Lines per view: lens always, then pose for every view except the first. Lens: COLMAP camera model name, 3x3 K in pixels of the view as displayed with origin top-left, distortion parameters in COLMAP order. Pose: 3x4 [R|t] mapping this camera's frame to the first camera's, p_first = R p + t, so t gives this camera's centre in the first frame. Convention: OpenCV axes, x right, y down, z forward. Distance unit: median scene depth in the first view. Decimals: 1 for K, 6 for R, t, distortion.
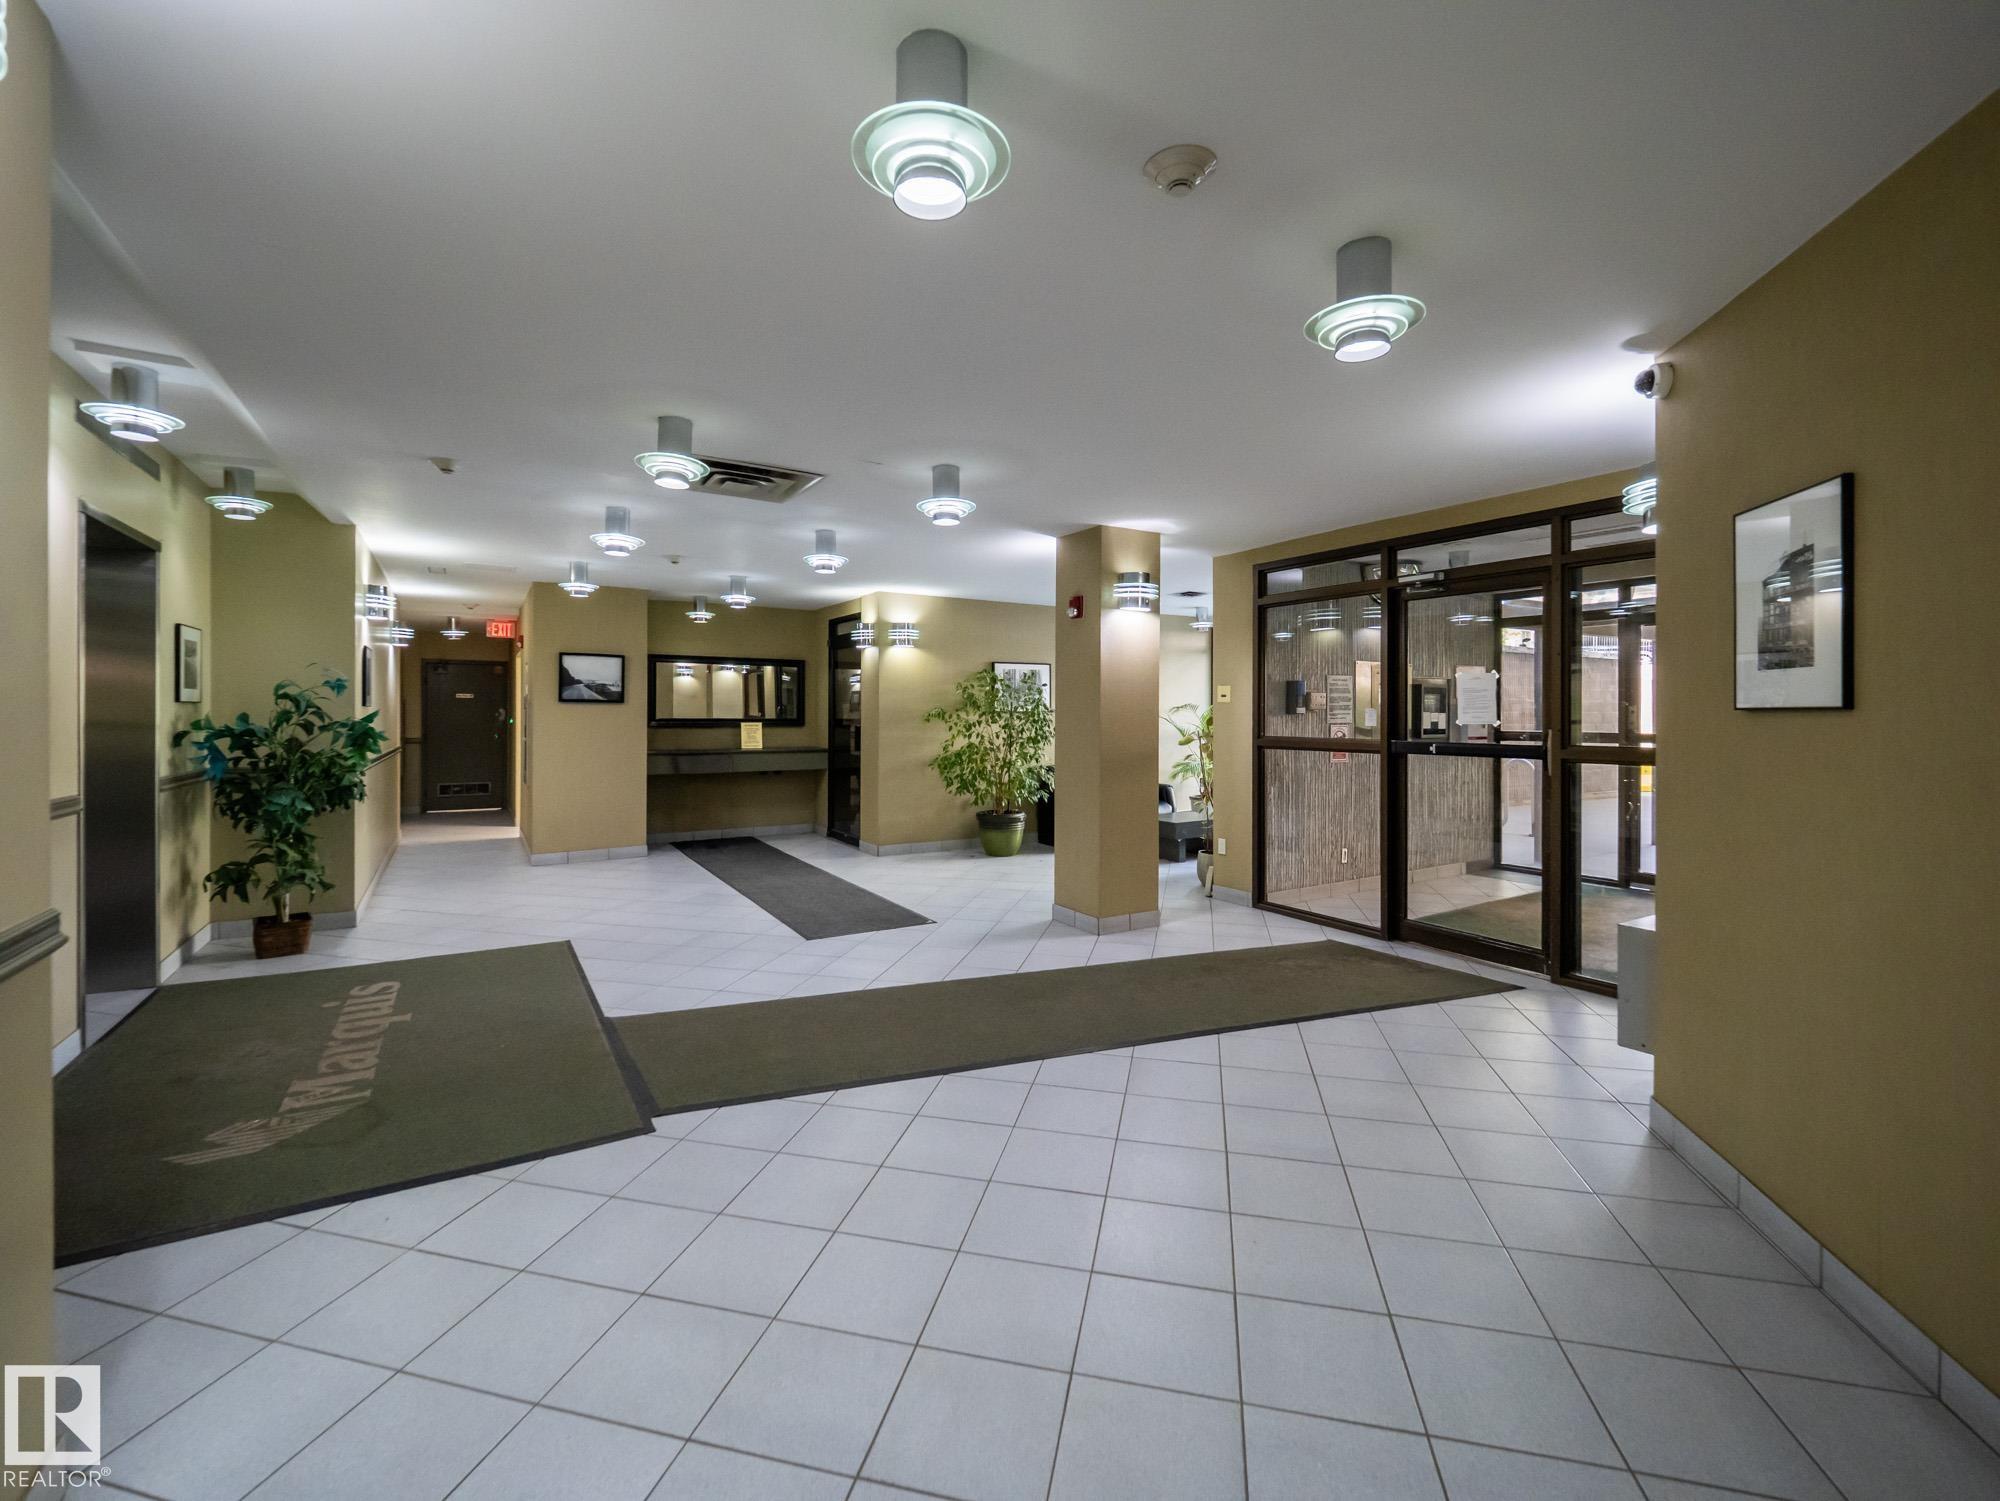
lens RADIAL K [[840.1, 0, 998.5], [0, 840.1, 731.3], [0, 0, 1]] dist [-0.005008, -0.000340]
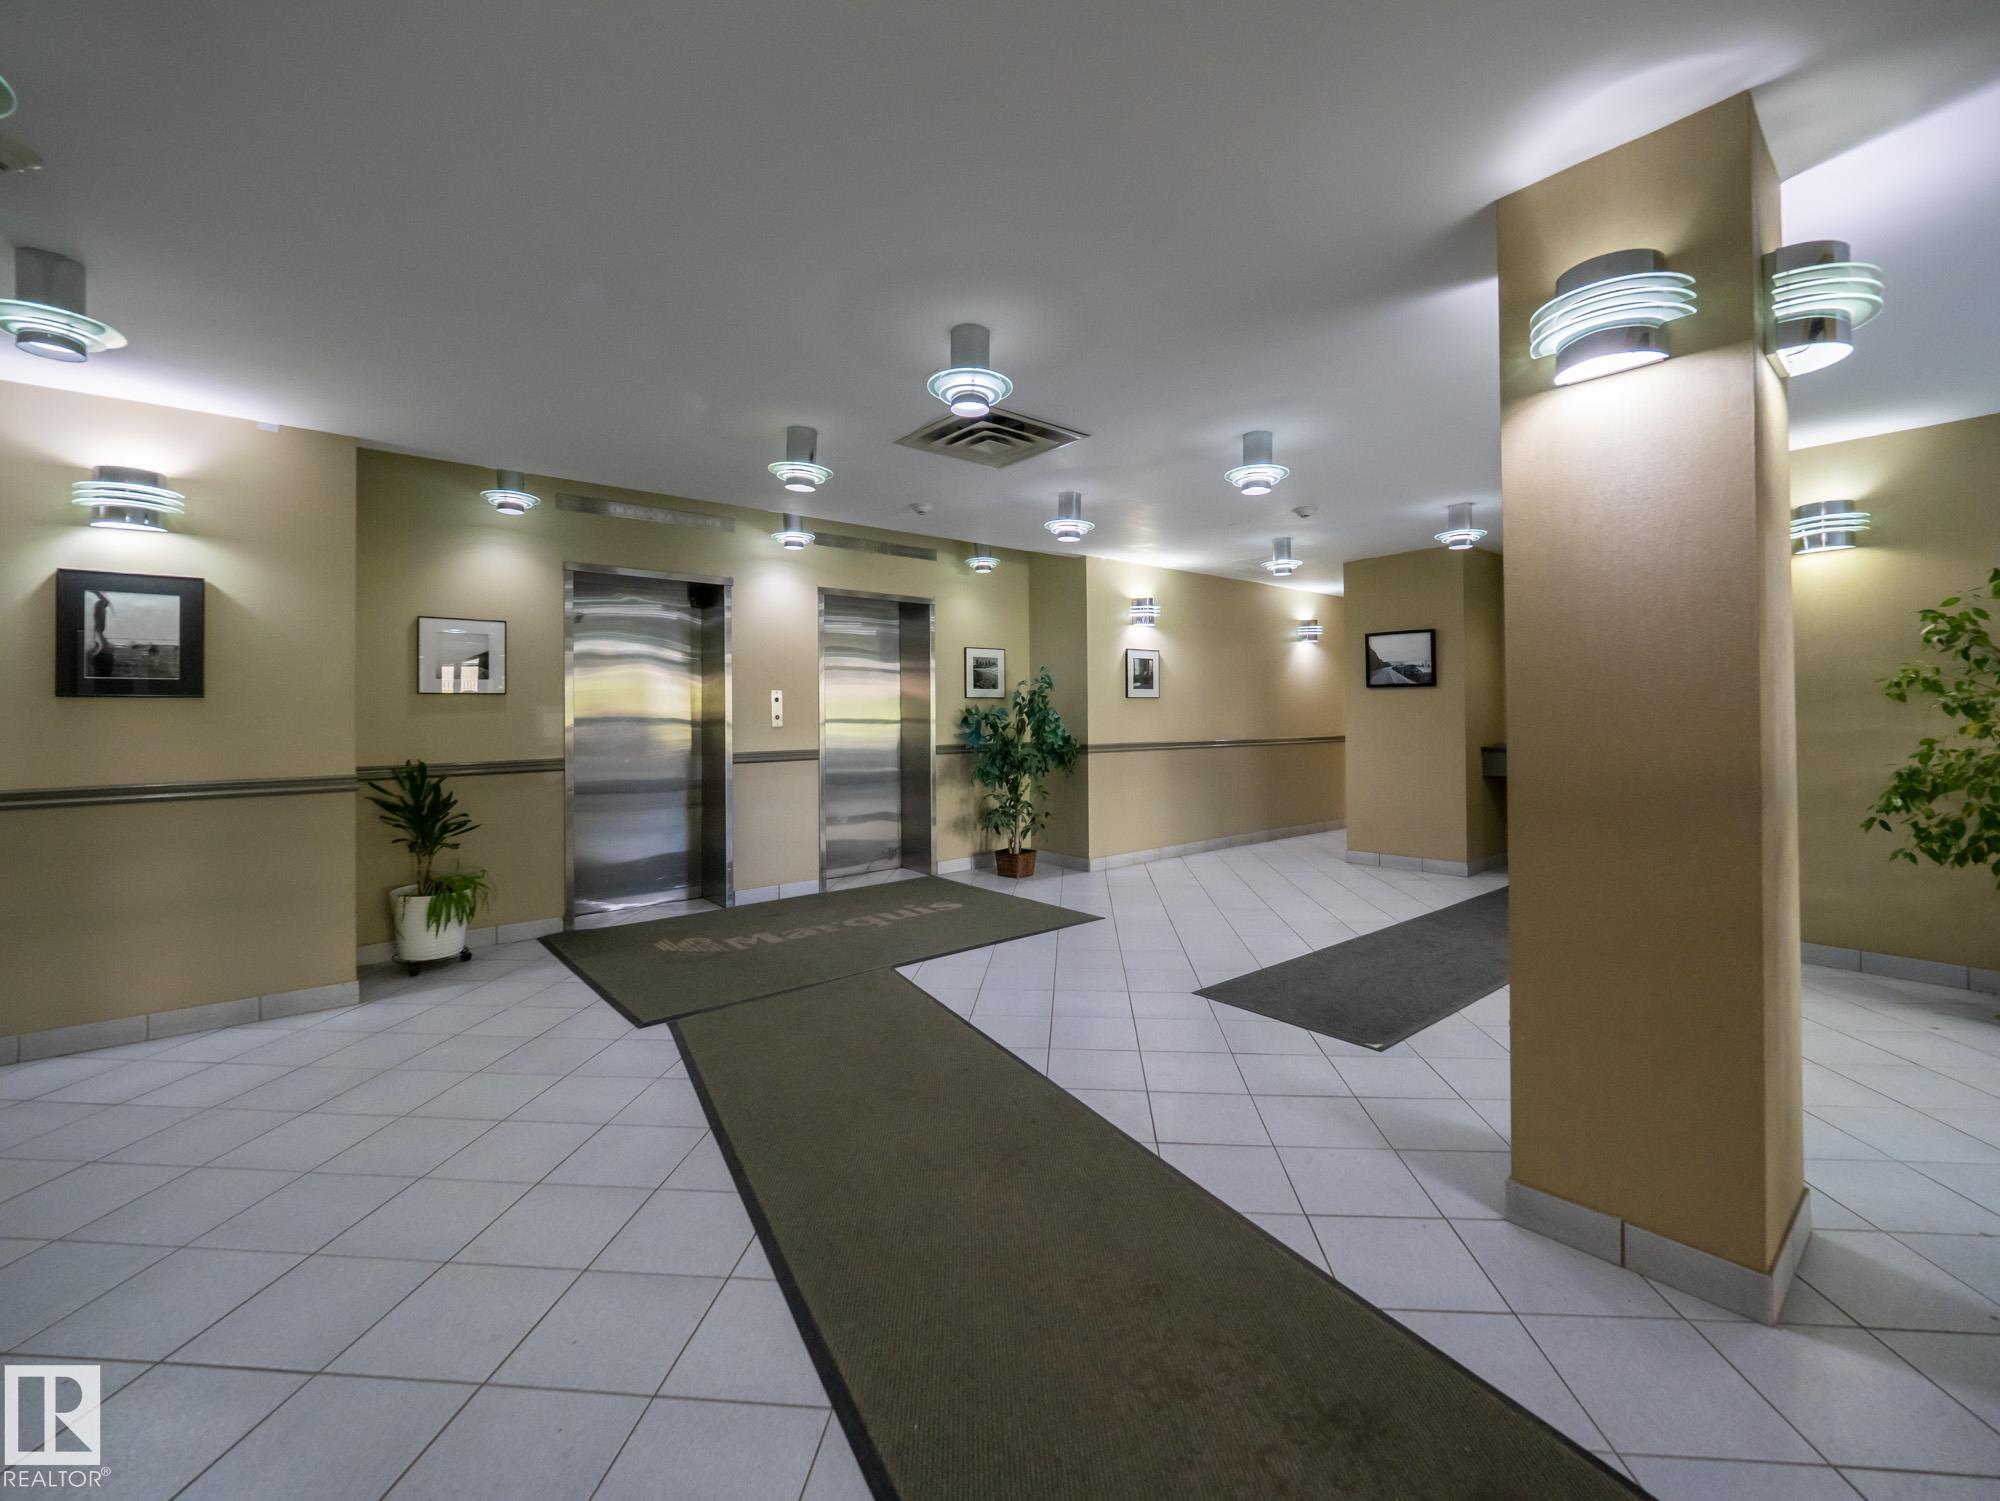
lens RADIAL K [[840.1, 0, 1006.7], [0, 840.1, 735.1], [0, 0, 1]] dist [-0.005008, -0.000340]
pose [[0.163441, 0.016893, -0.986408, 0.310198], [-0.009345, 0.999835, 0.015575, 0.005576], [0.986509, 0.006672, 0.163572, 0.458822]]
